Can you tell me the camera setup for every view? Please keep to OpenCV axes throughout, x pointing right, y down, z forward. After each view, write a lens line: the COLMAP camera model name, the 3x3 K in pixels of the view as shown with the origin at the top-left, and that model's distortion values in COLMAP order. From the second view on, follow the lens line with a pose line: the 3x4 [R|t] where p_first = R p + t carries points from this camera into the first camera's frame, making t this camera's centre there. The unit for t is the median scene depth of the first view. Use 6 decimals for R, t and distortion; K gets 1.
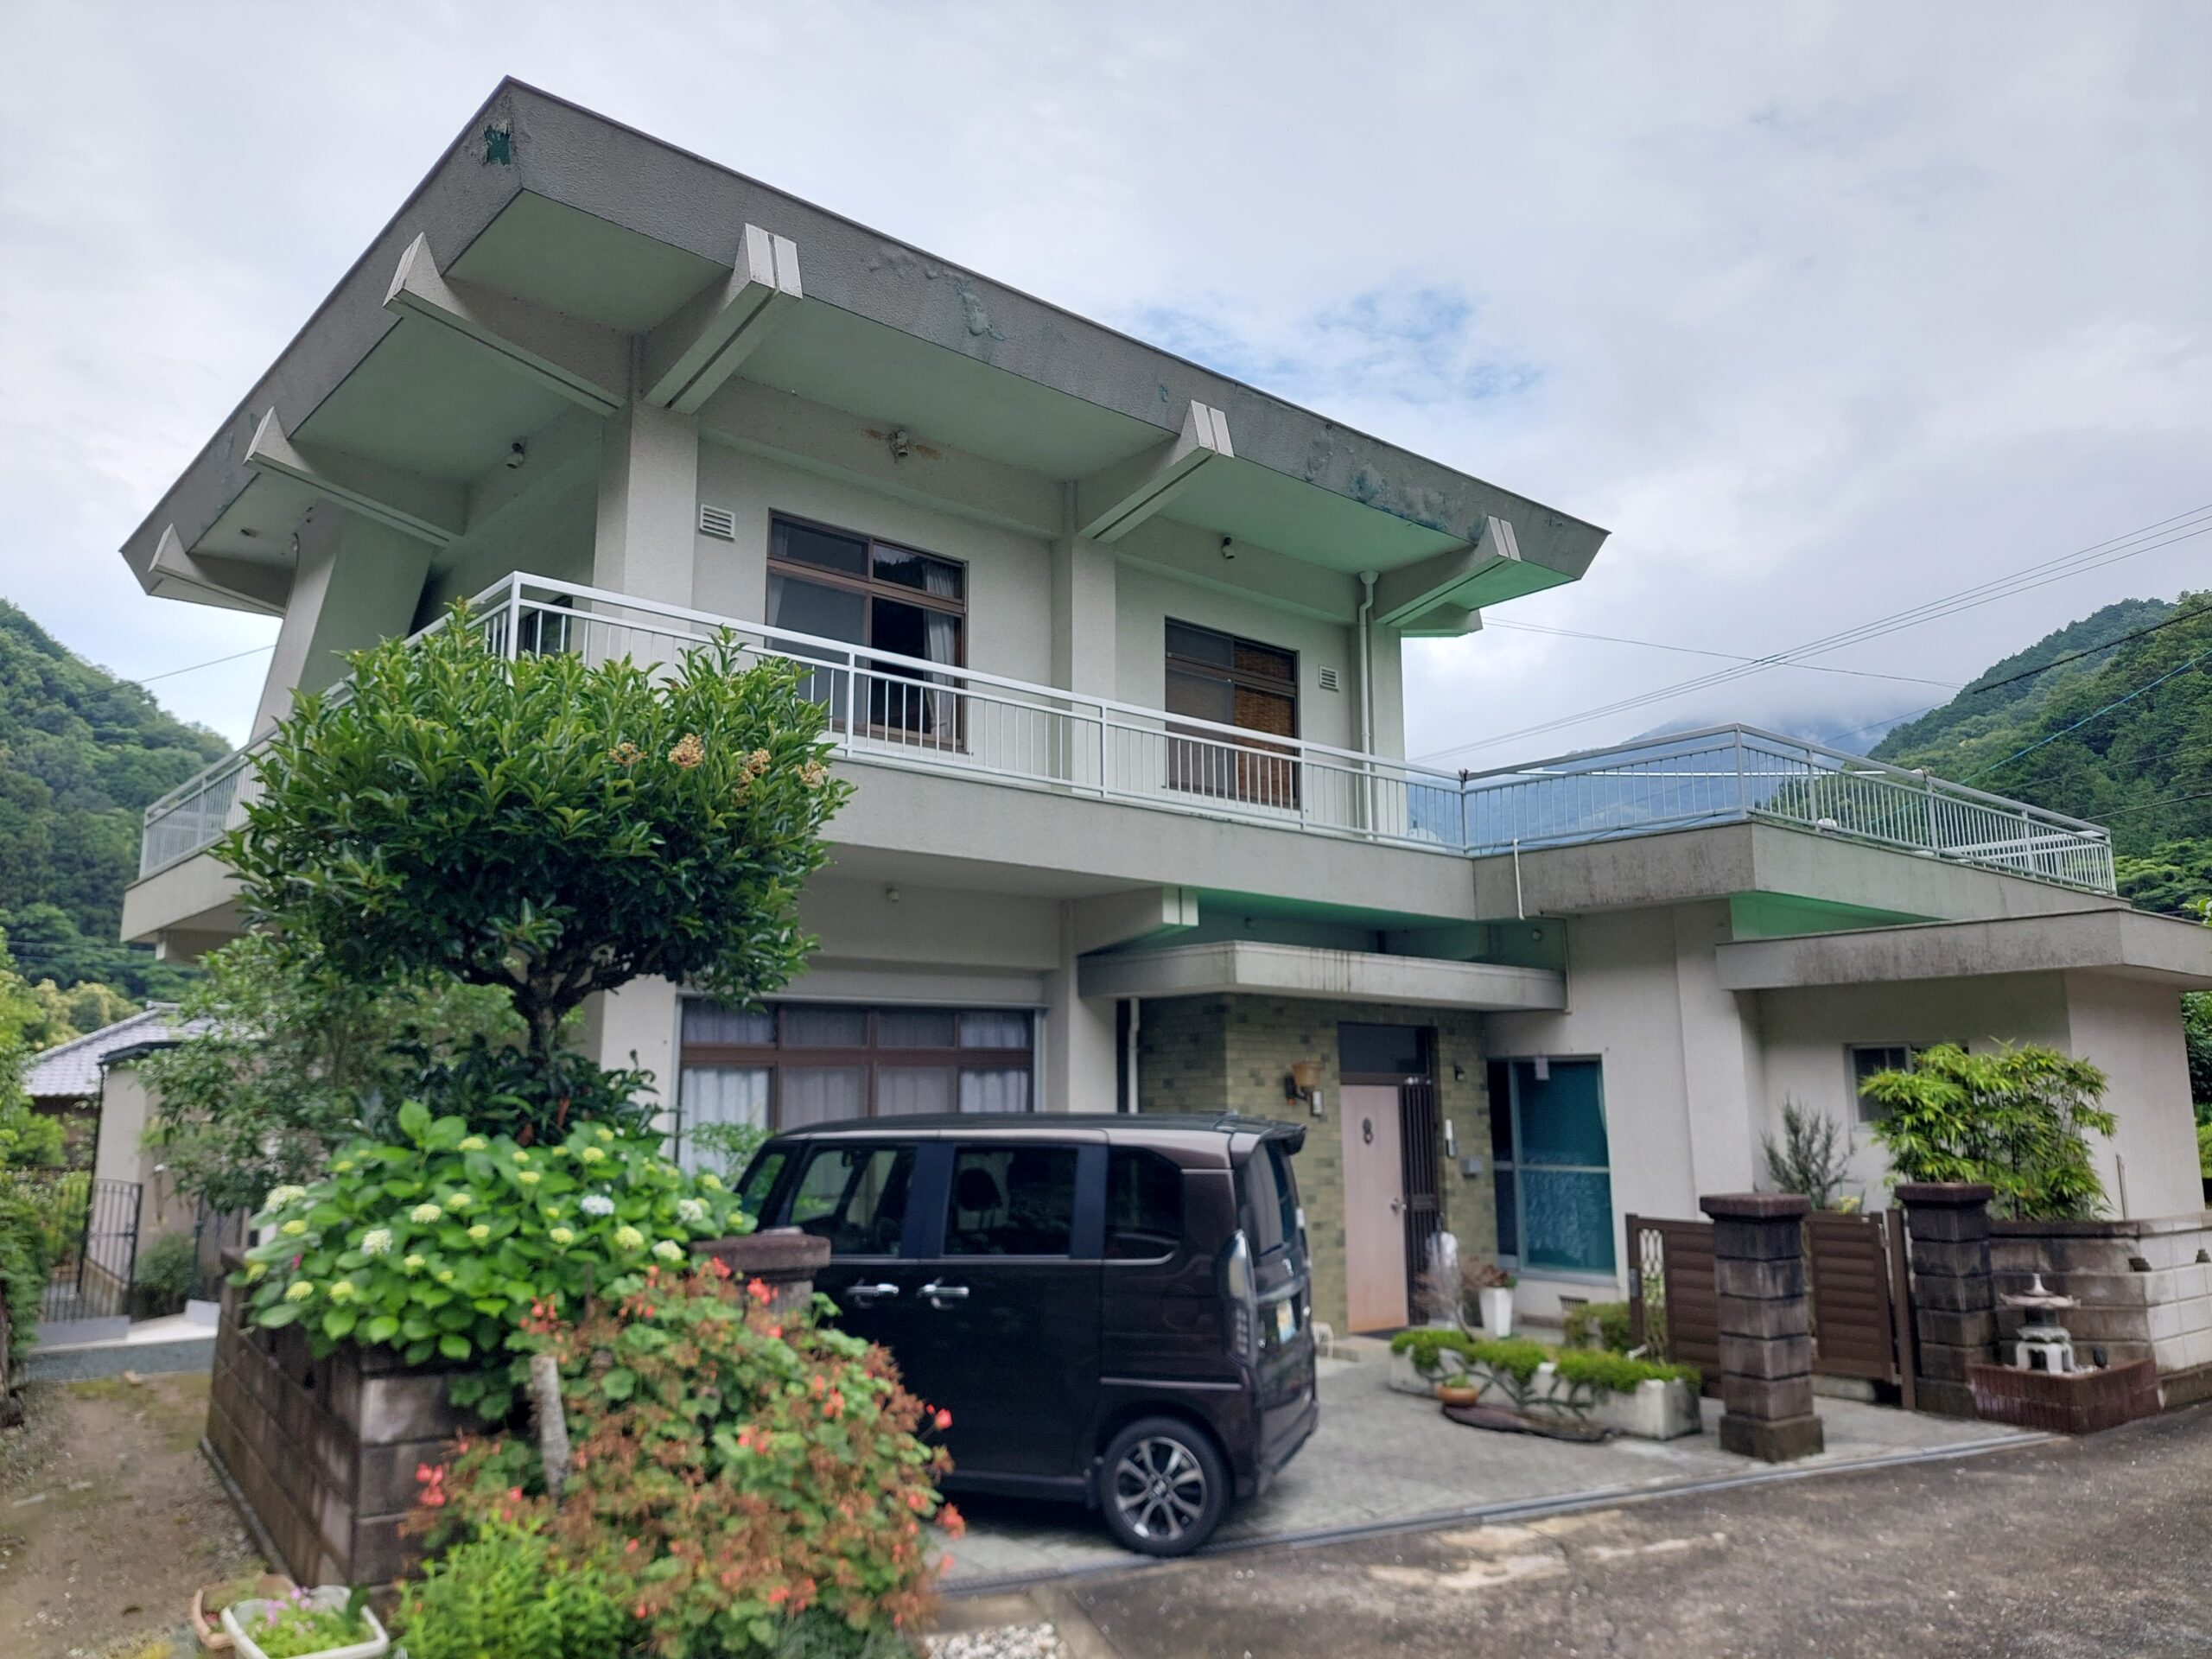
lens RADIAL K [[1567.0, 0, 1101.0], [0, 1567.0, 832.0], [0, 0, 1]] dist [0.071484, -0.076054]
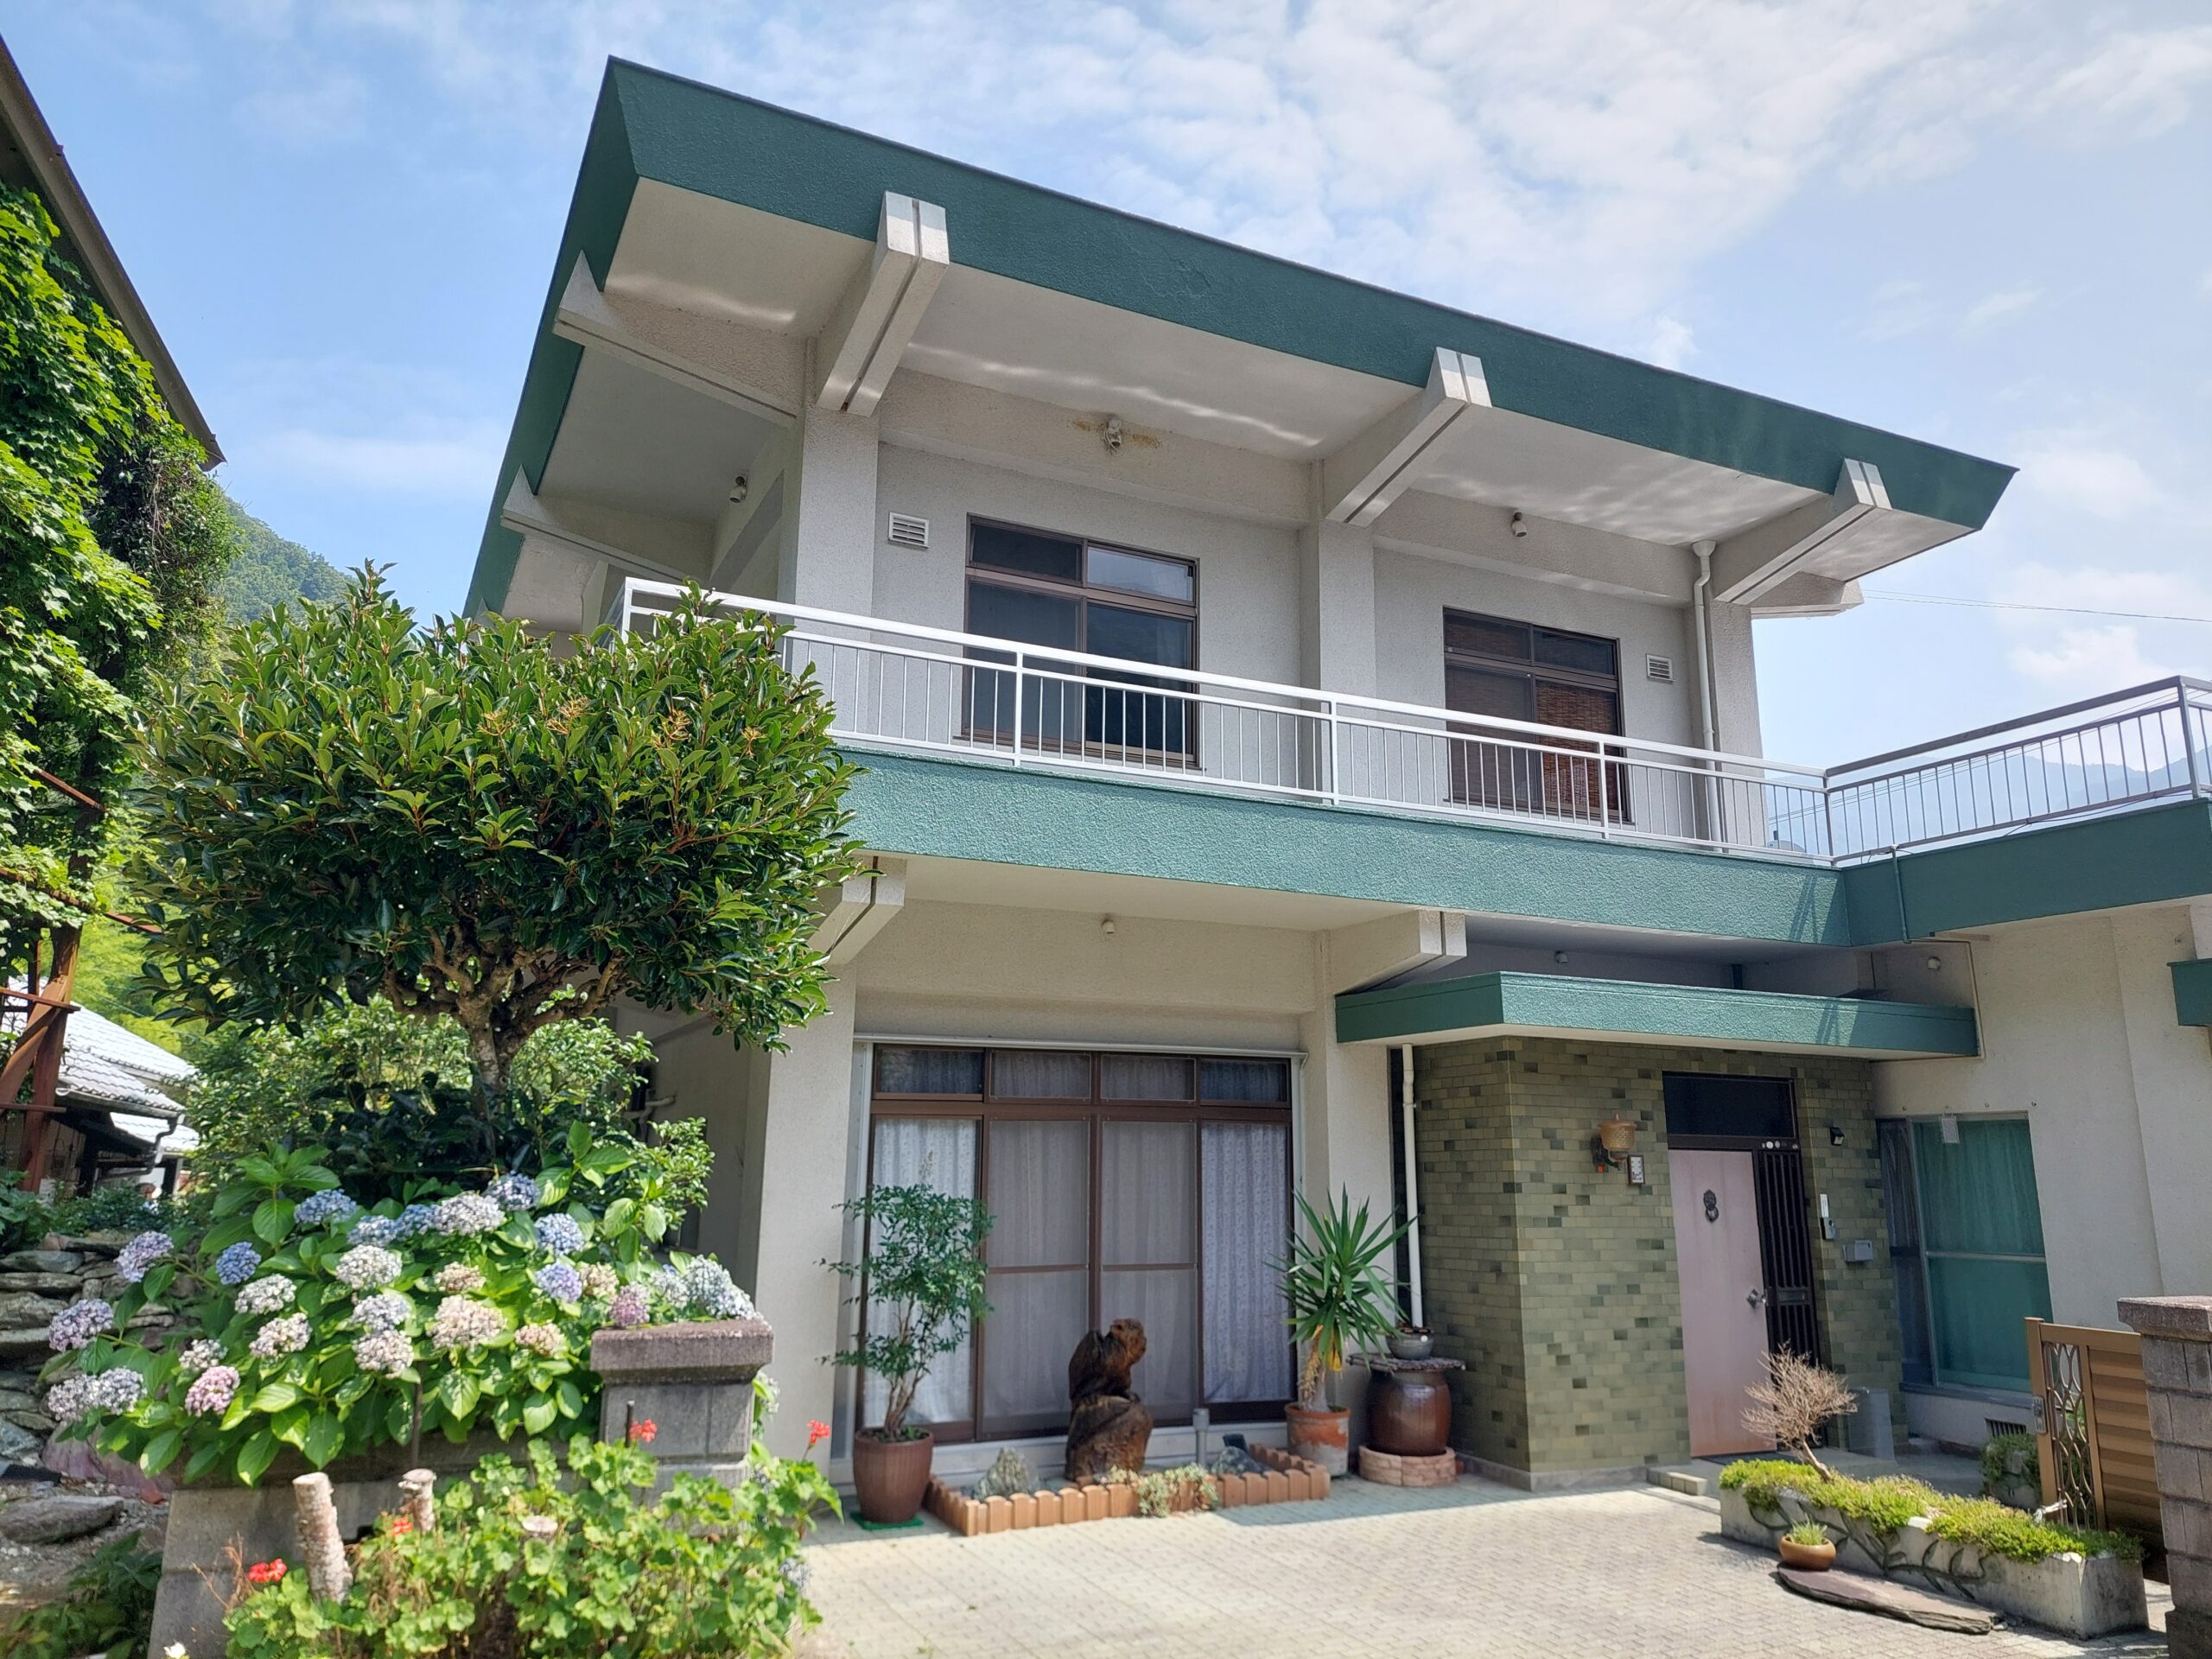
lens RADIAL K [[1581.4, 0, 1115.1], [0, 1581.4, 824.5], [0, 0, 1]] dist [0.027571, -0.025256]
pose [[0.966709, -0.046097, -0.251691, 0.086731], [0.034638, 0.998160, -0.049772, 0.022495], [0.253523, 0.039397, 0.966527, 0.116123]]
